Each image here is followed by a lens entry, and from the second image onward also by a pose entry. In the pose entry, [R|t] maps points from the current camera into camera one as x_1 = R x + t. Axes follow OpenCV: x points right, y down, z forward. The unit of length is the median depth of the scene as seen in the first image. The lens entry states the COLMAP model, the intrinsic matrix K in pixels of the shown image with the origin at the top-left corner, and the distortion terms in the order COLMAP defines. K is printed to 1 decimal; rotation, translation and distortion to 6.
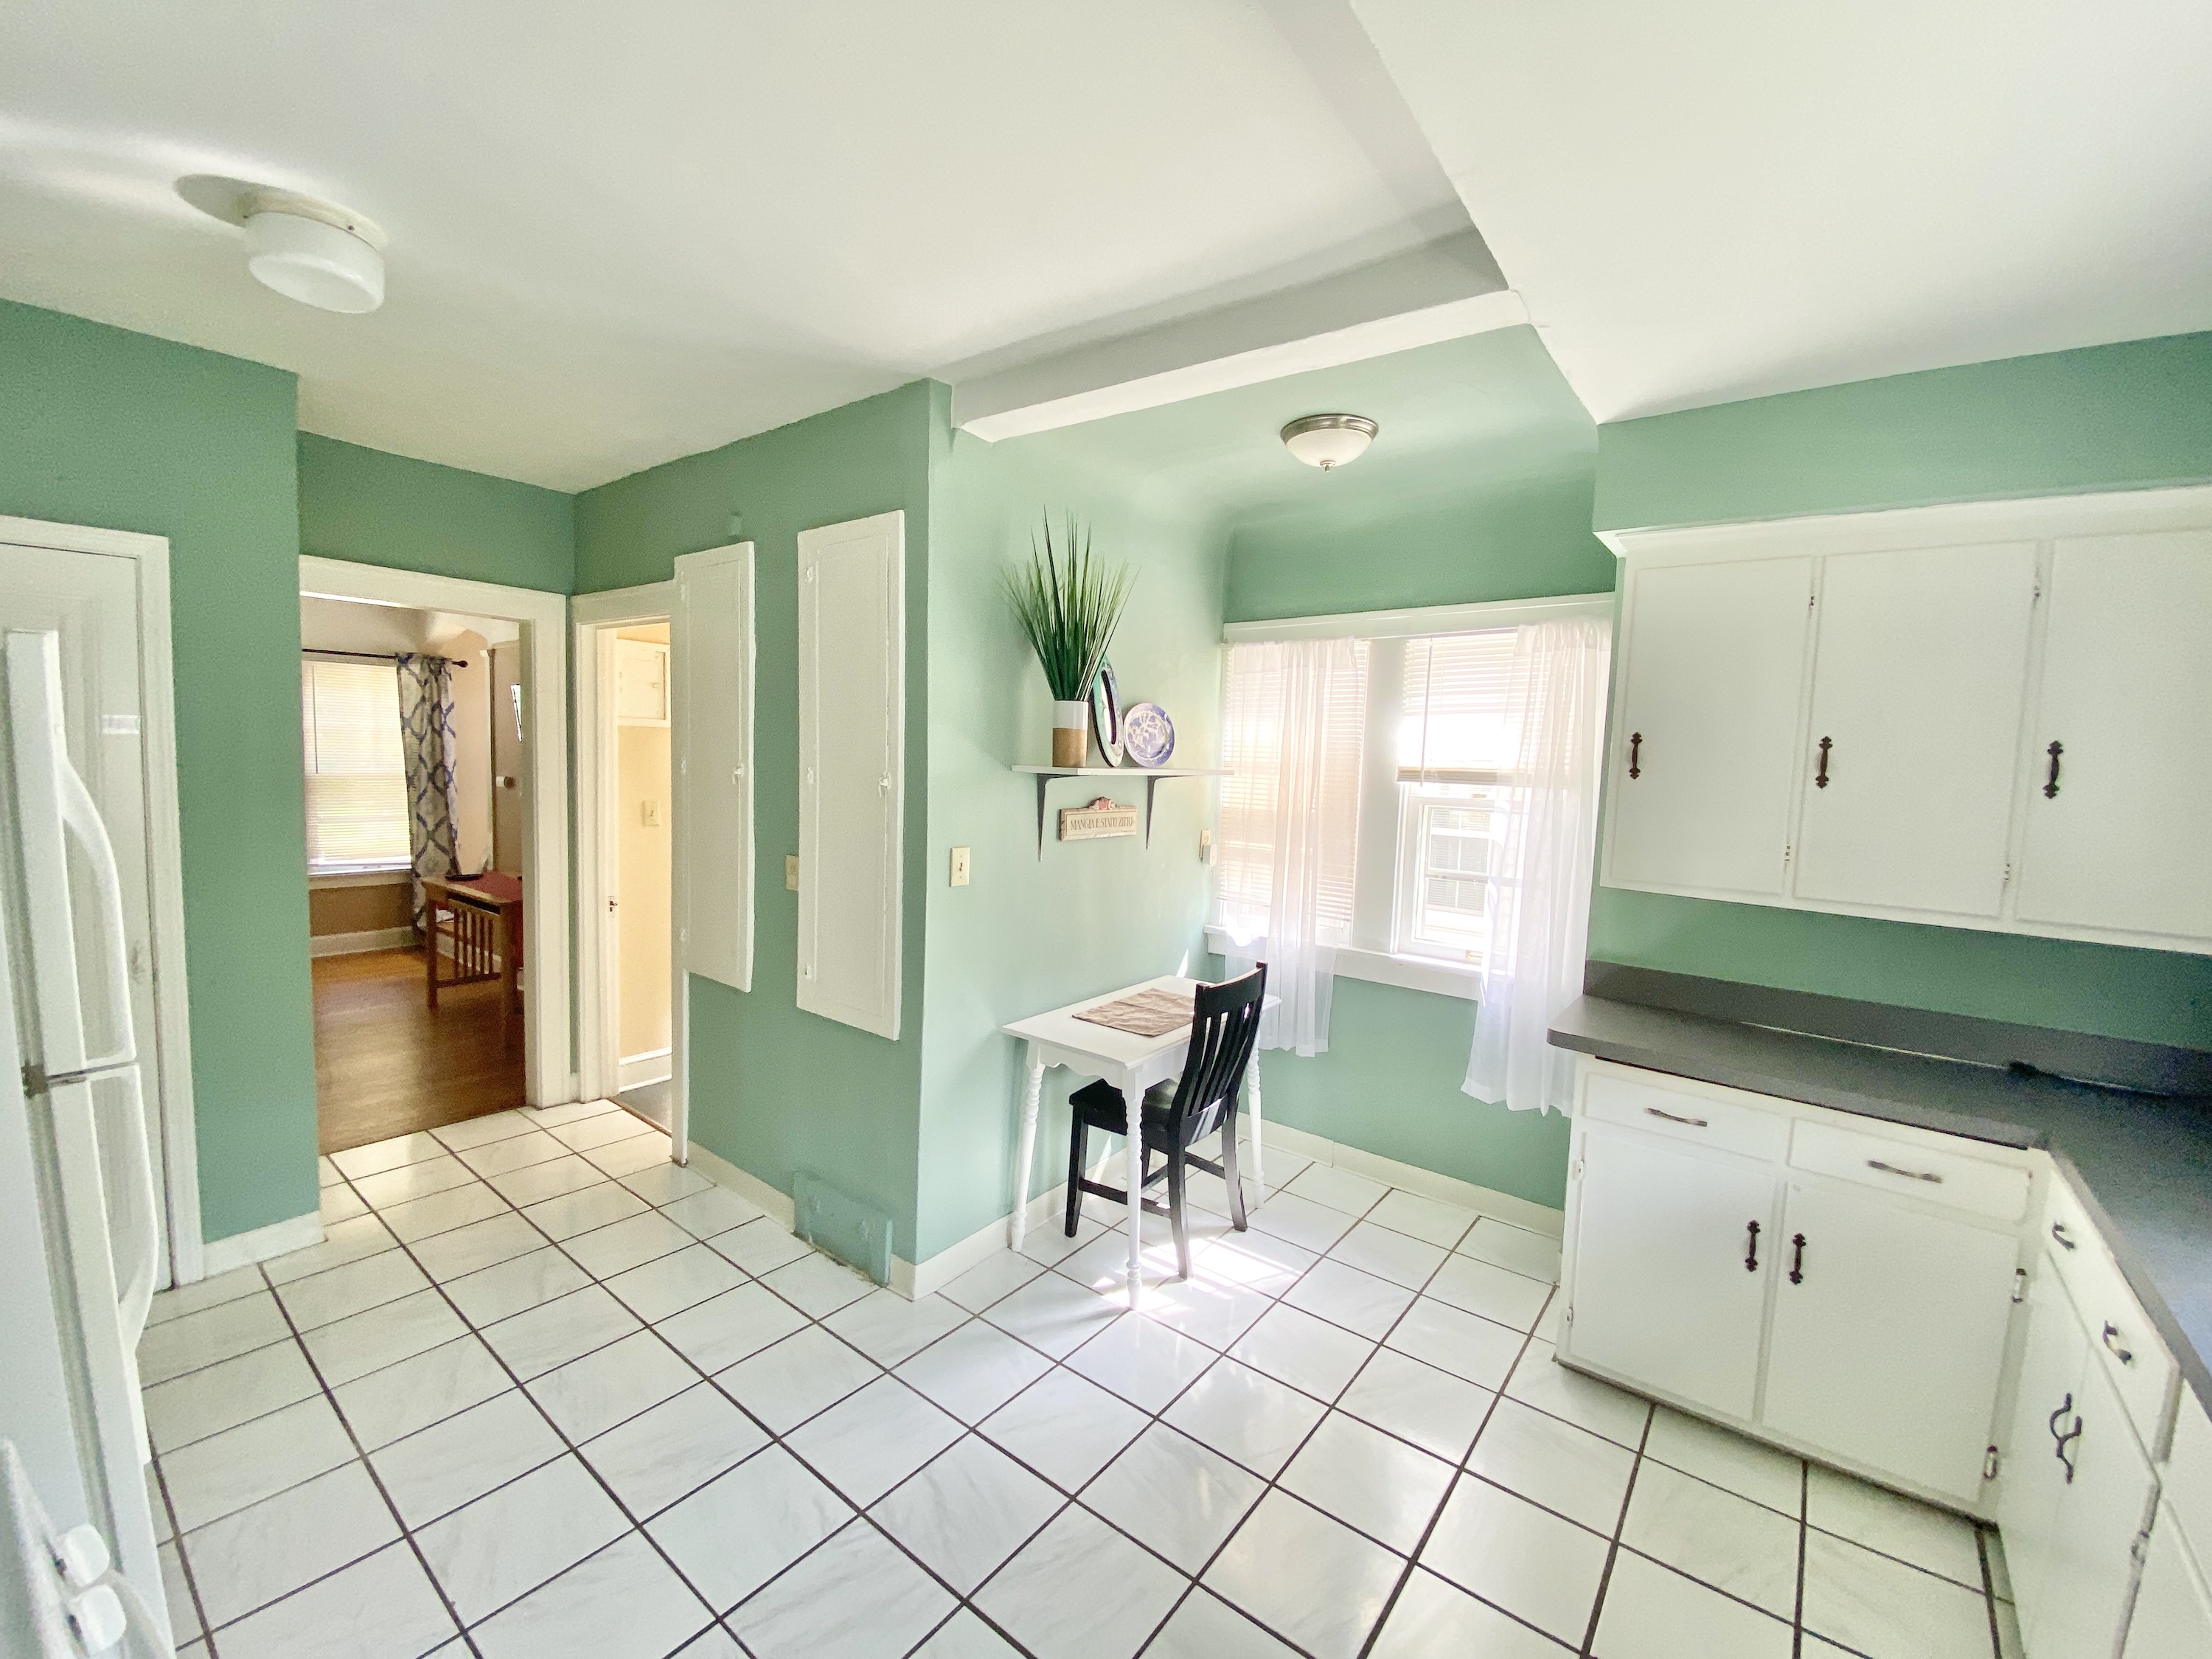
lens RADIAL K [[901.0, 0, 1116.7], [0, 901.0, 835.6], [0, 0, 1]] dist [0.002970, -0.000595]
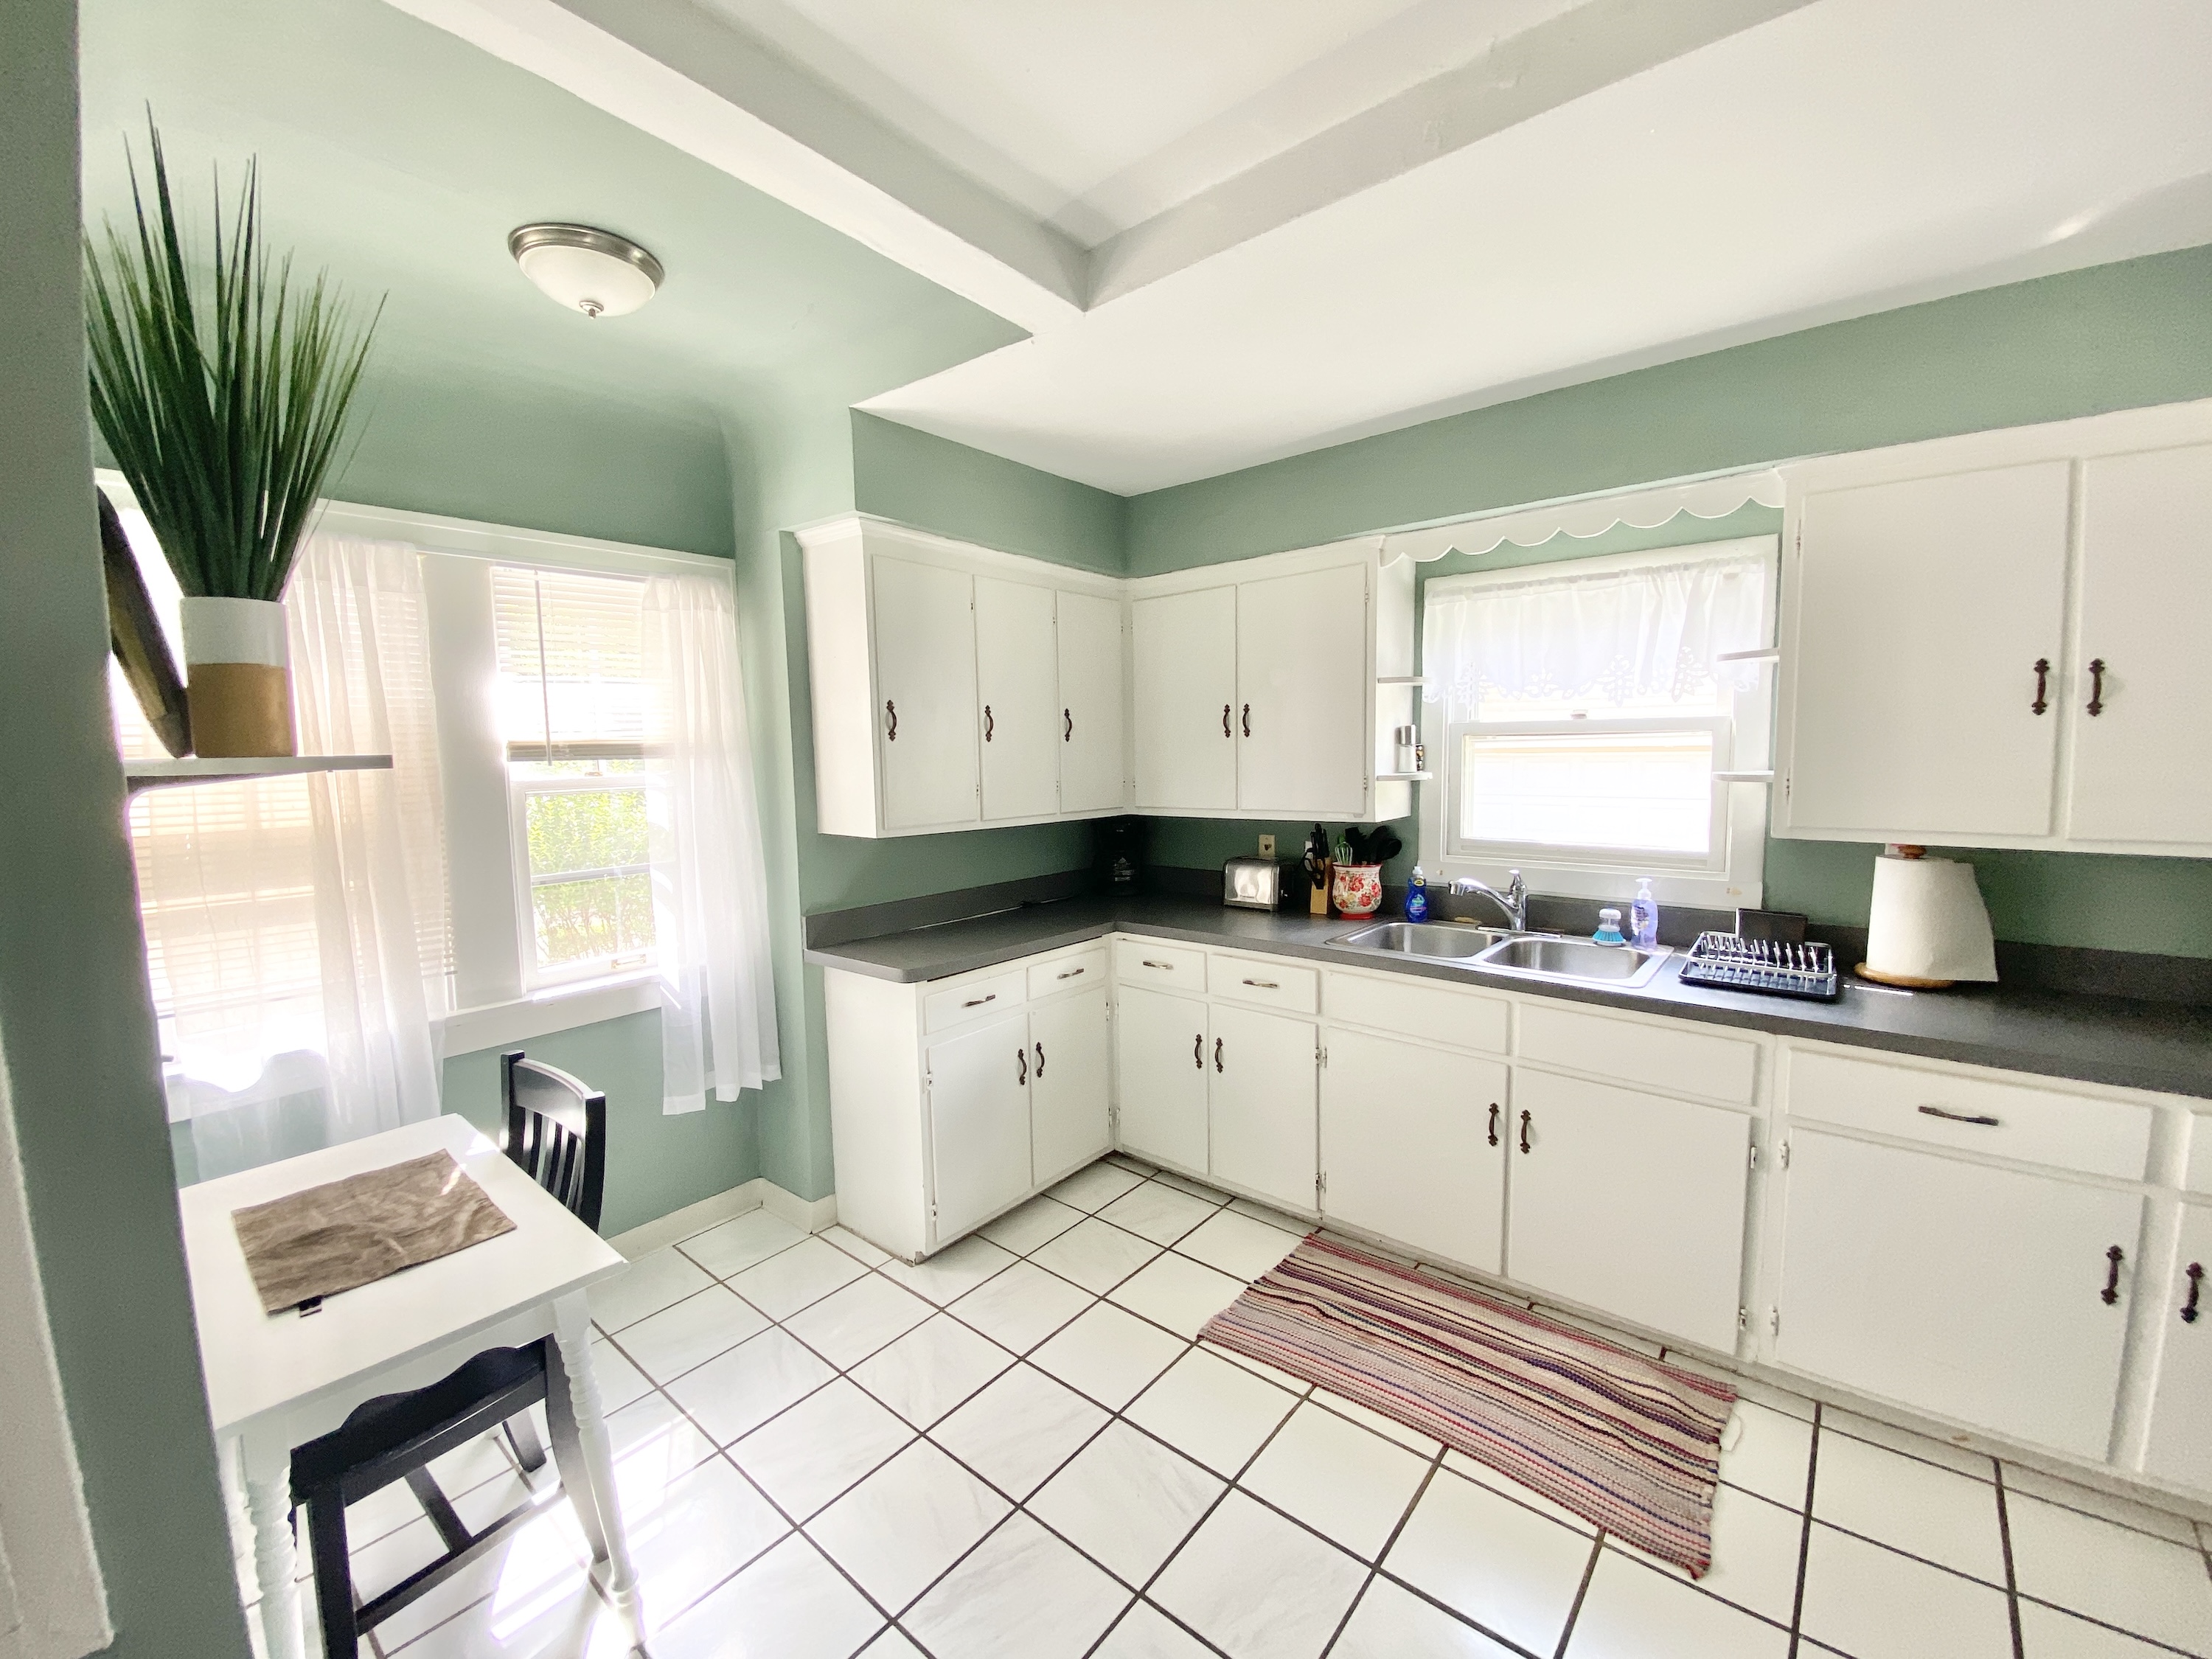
lens RADIAL K [[901.0, 0, 1112.1], [0, 901.0, 840.9], [0, 0, 1]] dist [0.002970, -0.000595]
pose [[0.027907, -0.136124, 0.990299, -0.440030], [0.105436, 0.985559, 0.132501, -0.046493], [-0.994034, 0.100716, 0.041856, 0.535184]]
